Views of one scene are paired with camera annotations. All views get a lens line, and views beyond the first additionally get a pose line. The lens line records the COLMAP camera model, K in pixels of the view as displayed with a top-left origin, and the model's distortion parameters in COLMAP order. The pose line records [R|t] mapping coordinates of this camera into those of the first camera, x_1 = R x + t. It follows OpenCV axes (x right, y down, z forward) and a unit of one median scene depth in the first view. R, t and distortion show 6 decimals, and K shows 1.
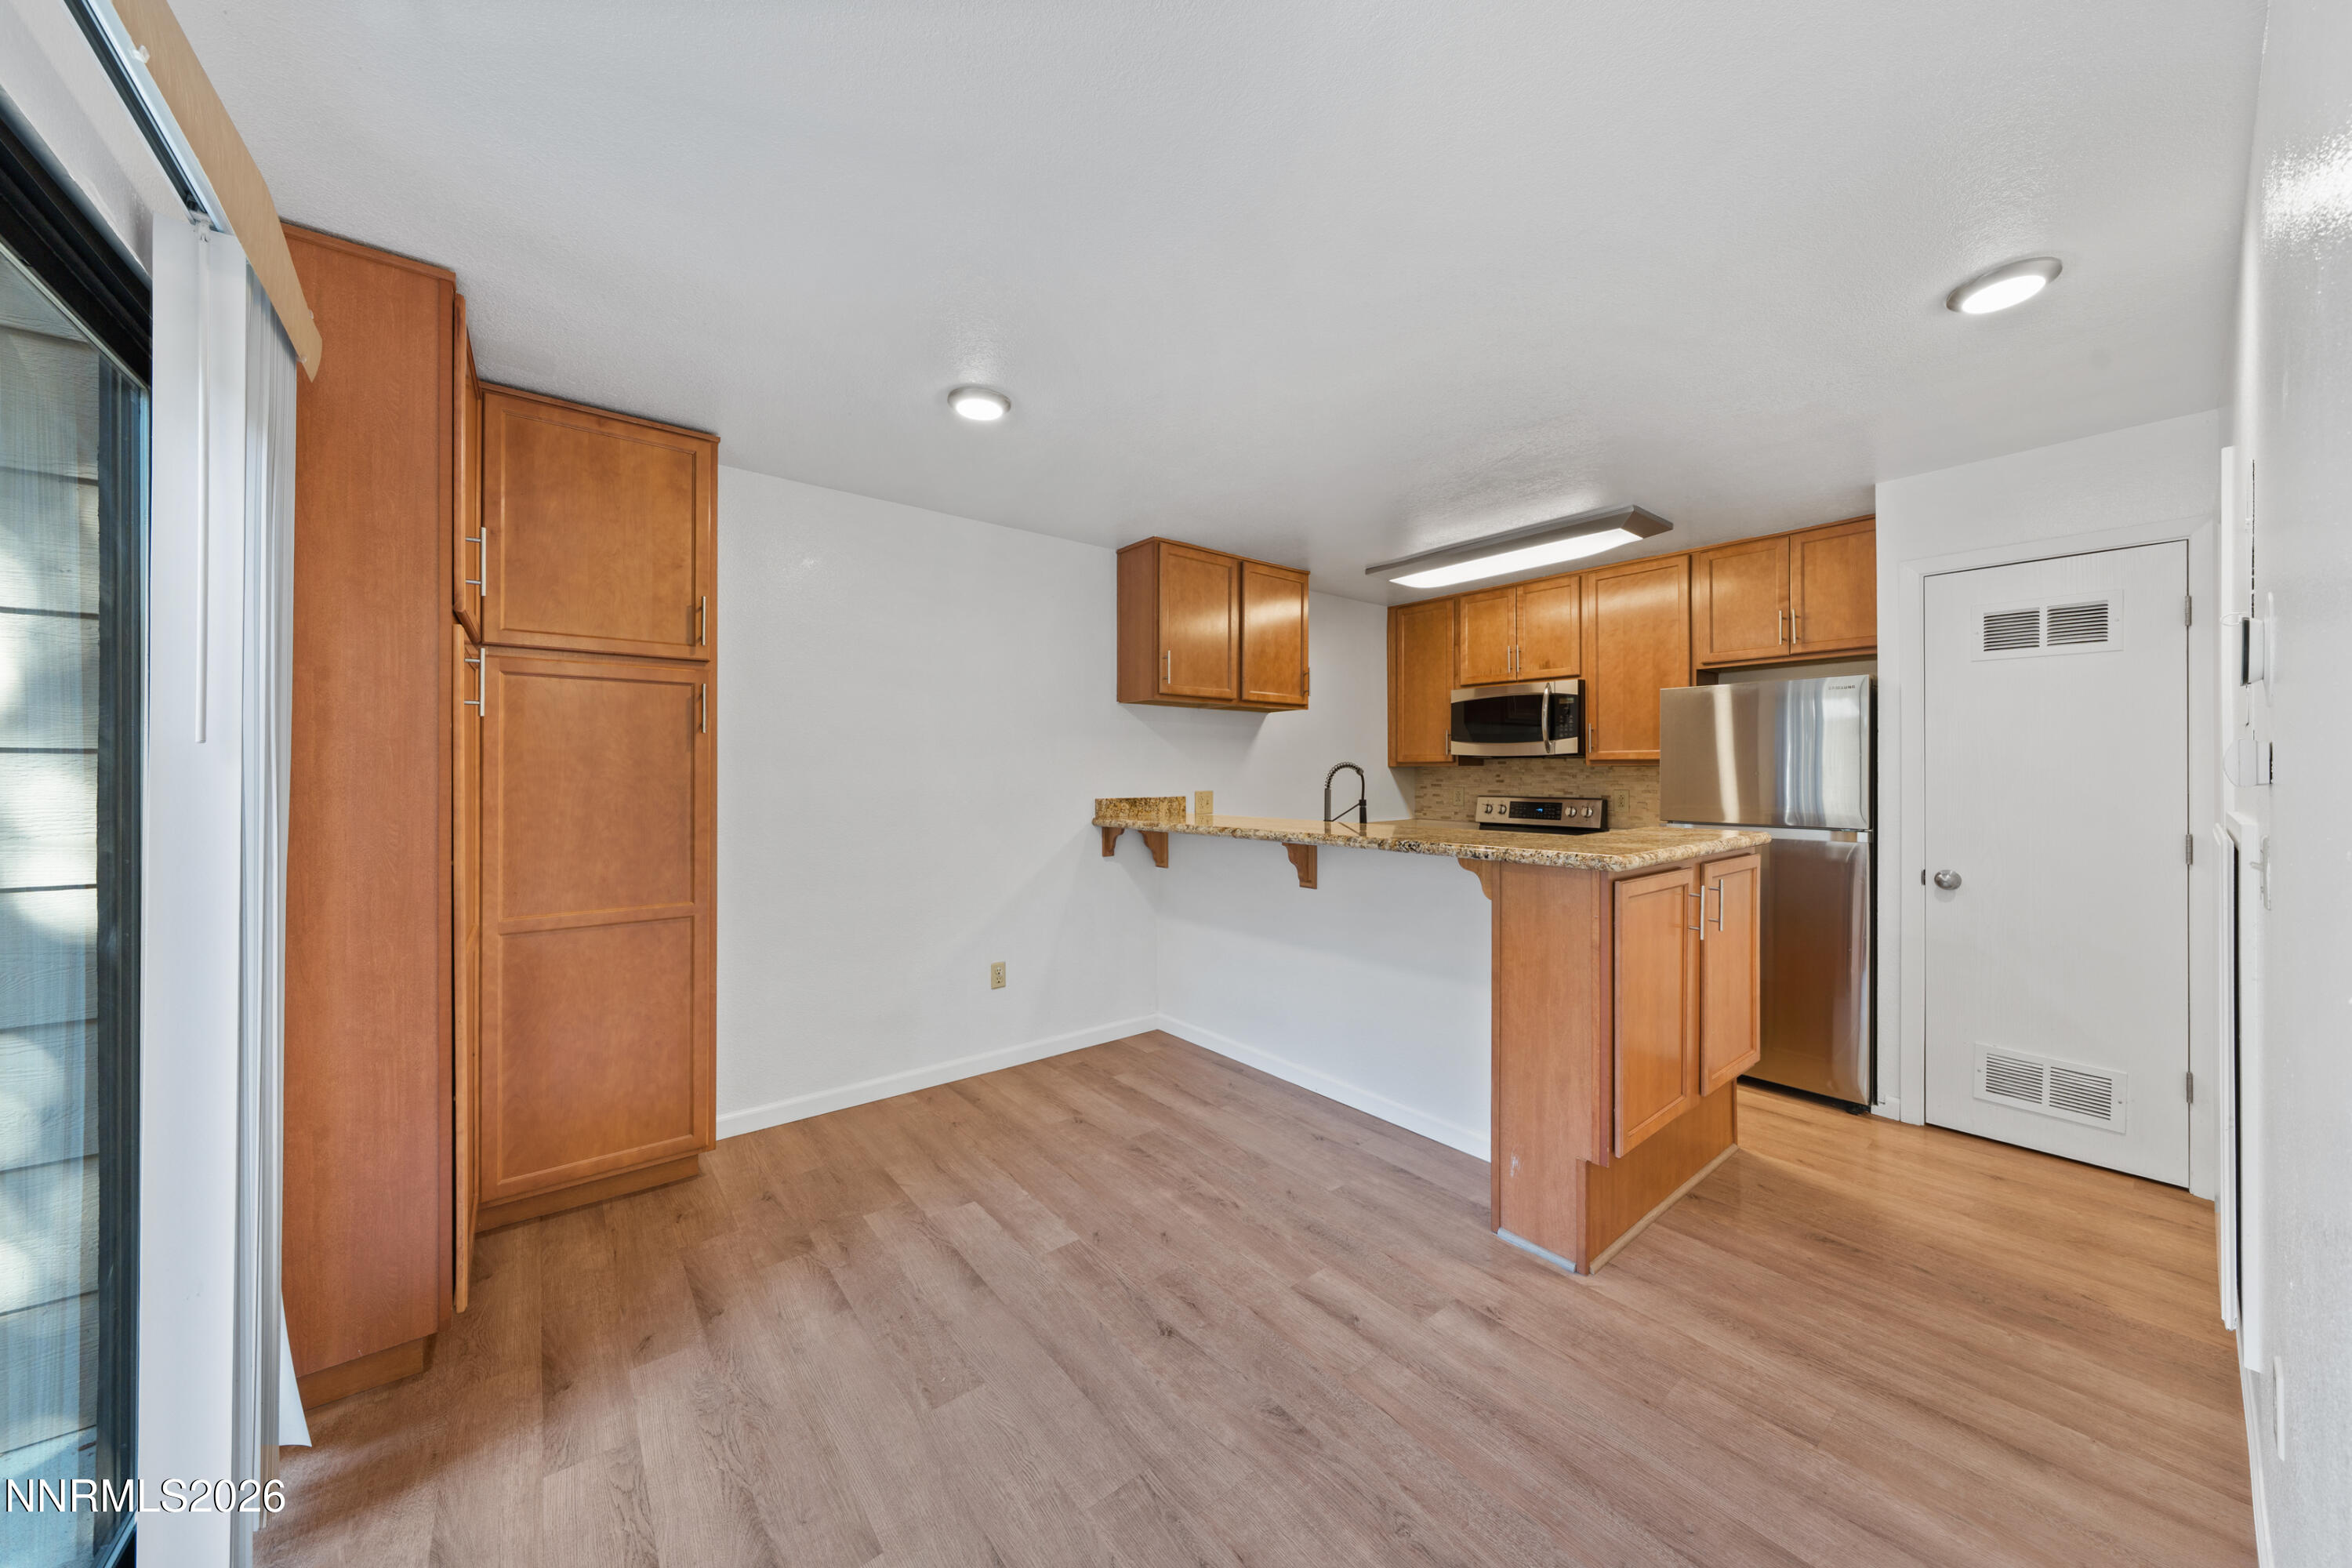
lens RADIAL K [[799.9, 0, 1169.6], [0, 799.9, 774.2], [0, 0, 1]] dist [0.000732, -0.000139]
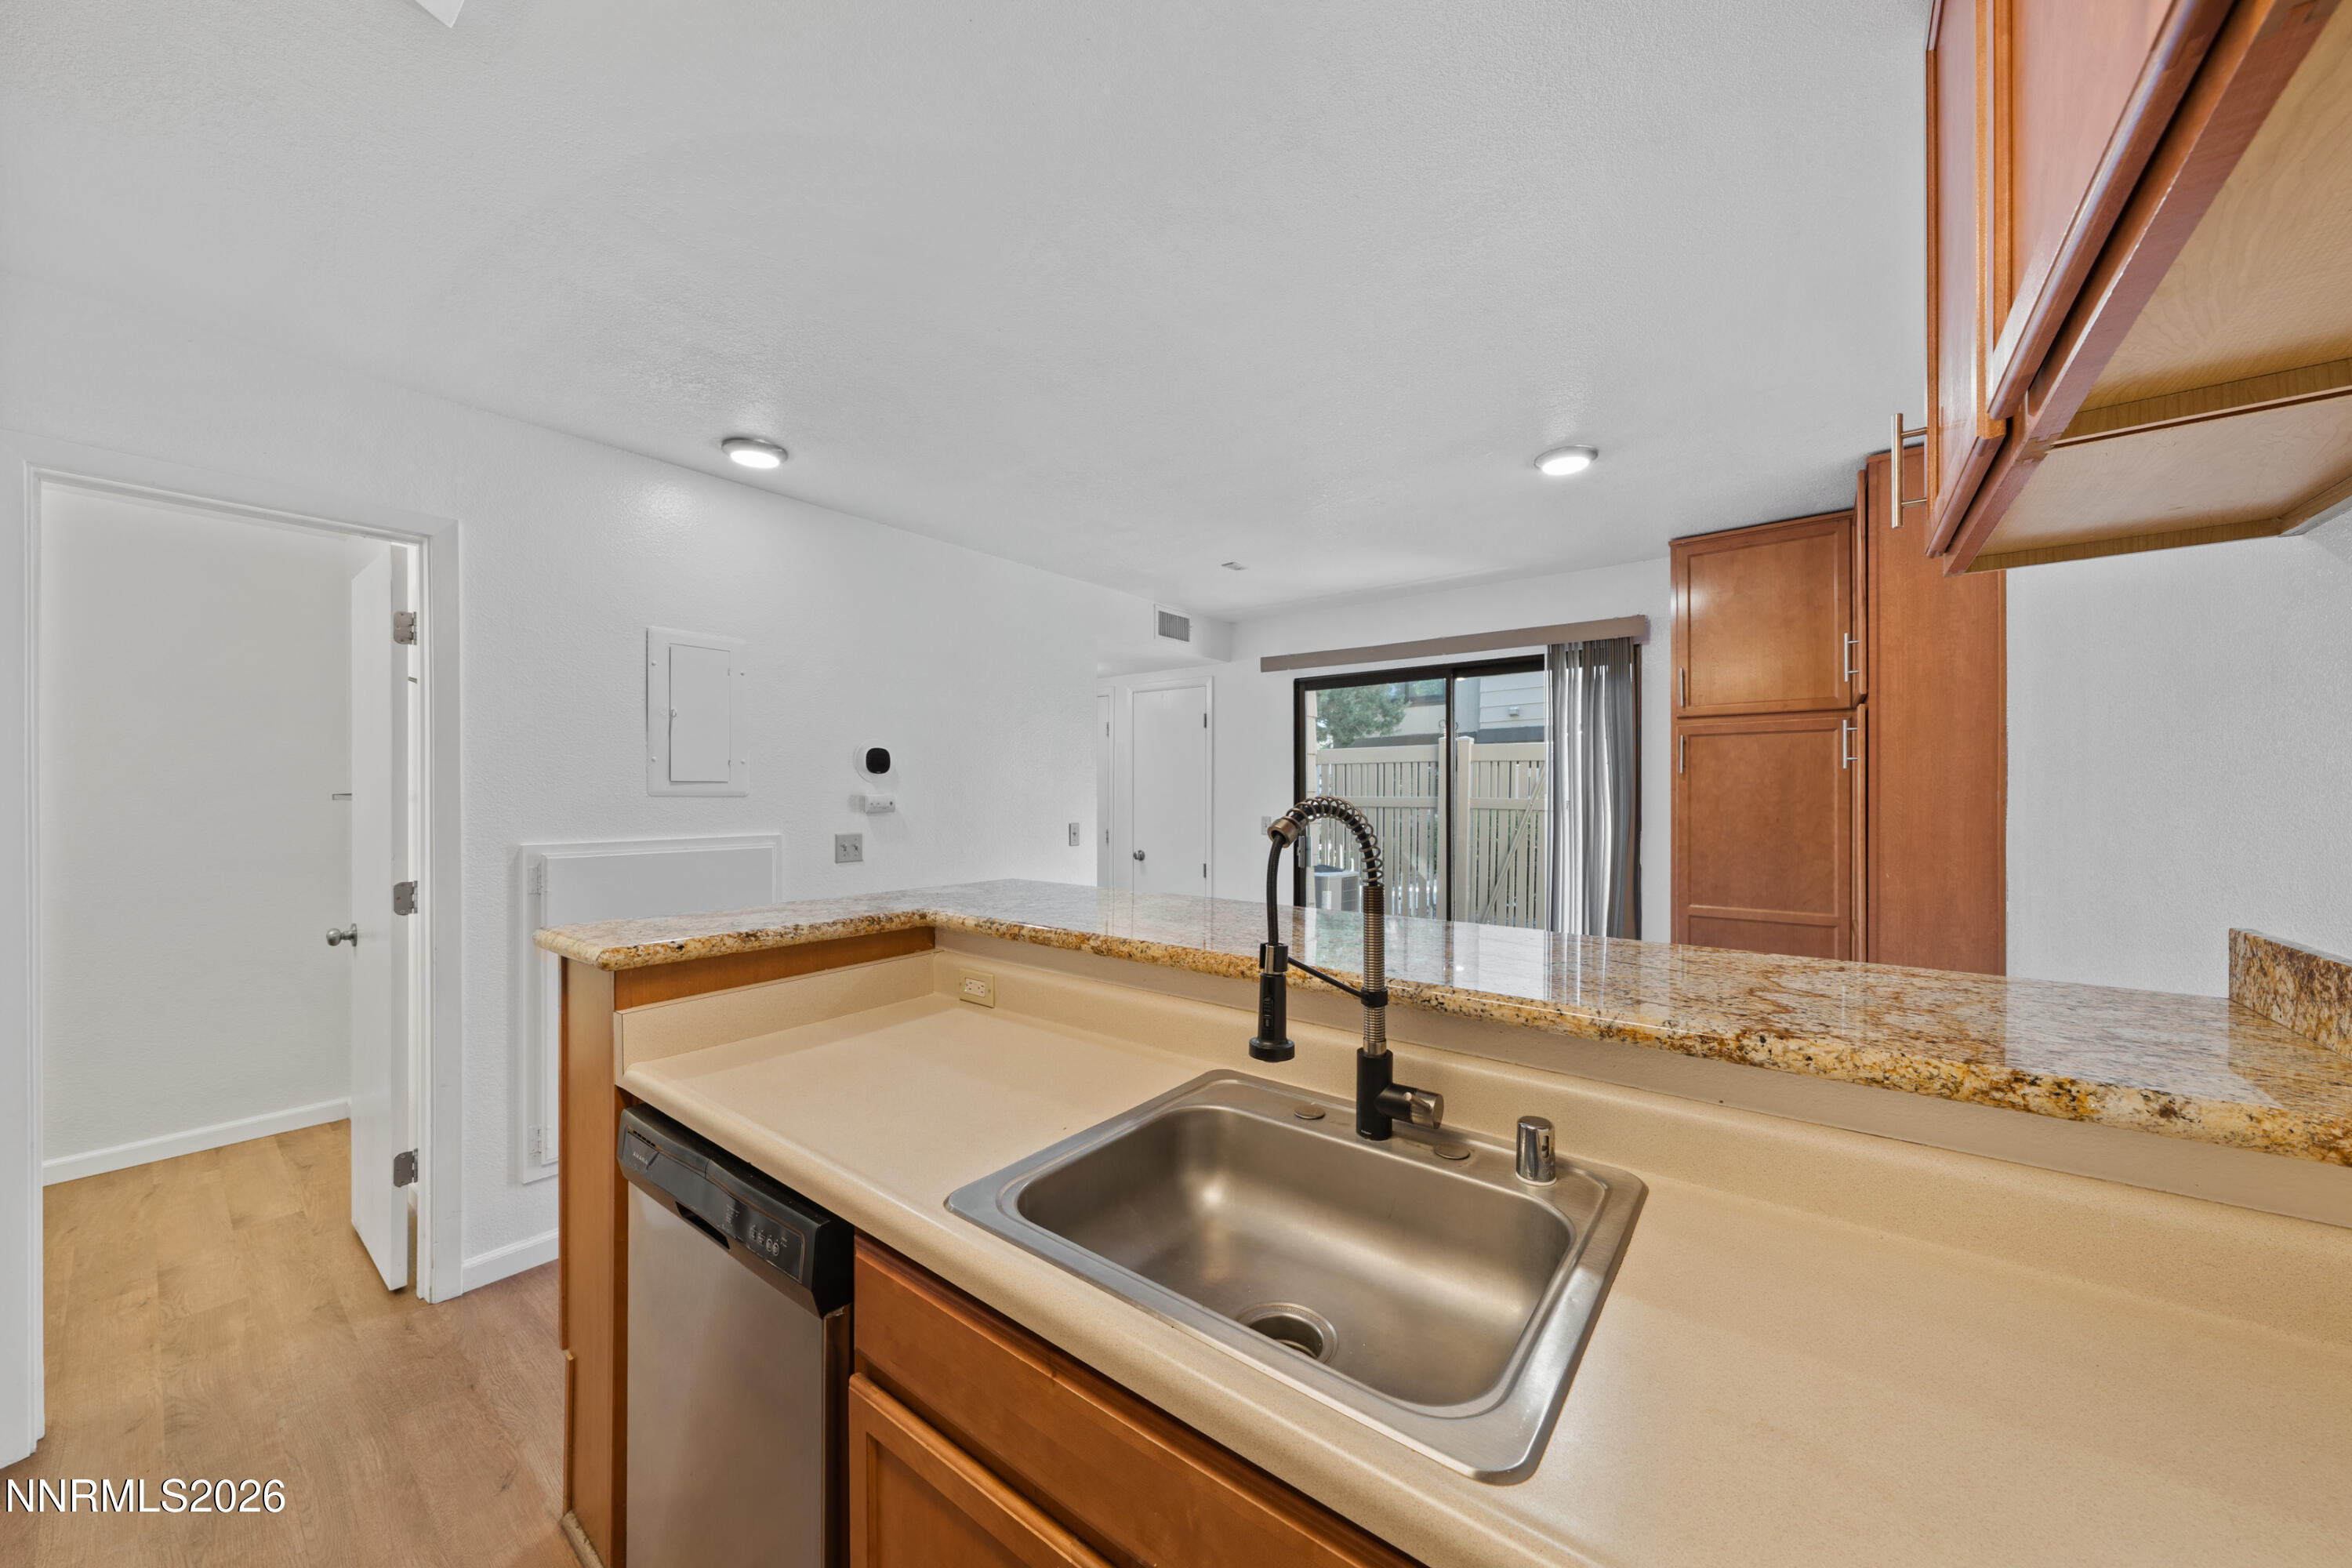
lens RADIAL K [[829.0, 0, 1171.8], [0, 829.0, 789.0], [0, 0, 1]] dist [-0.000385, 0.000070]
pose [[-0.973925, -0.000659, -0.226868, 0.321581], [0.000688, 0.999983, -0.005857, -0.014084], [0.226868, -0.005861, -0.973908, 1.213107]]
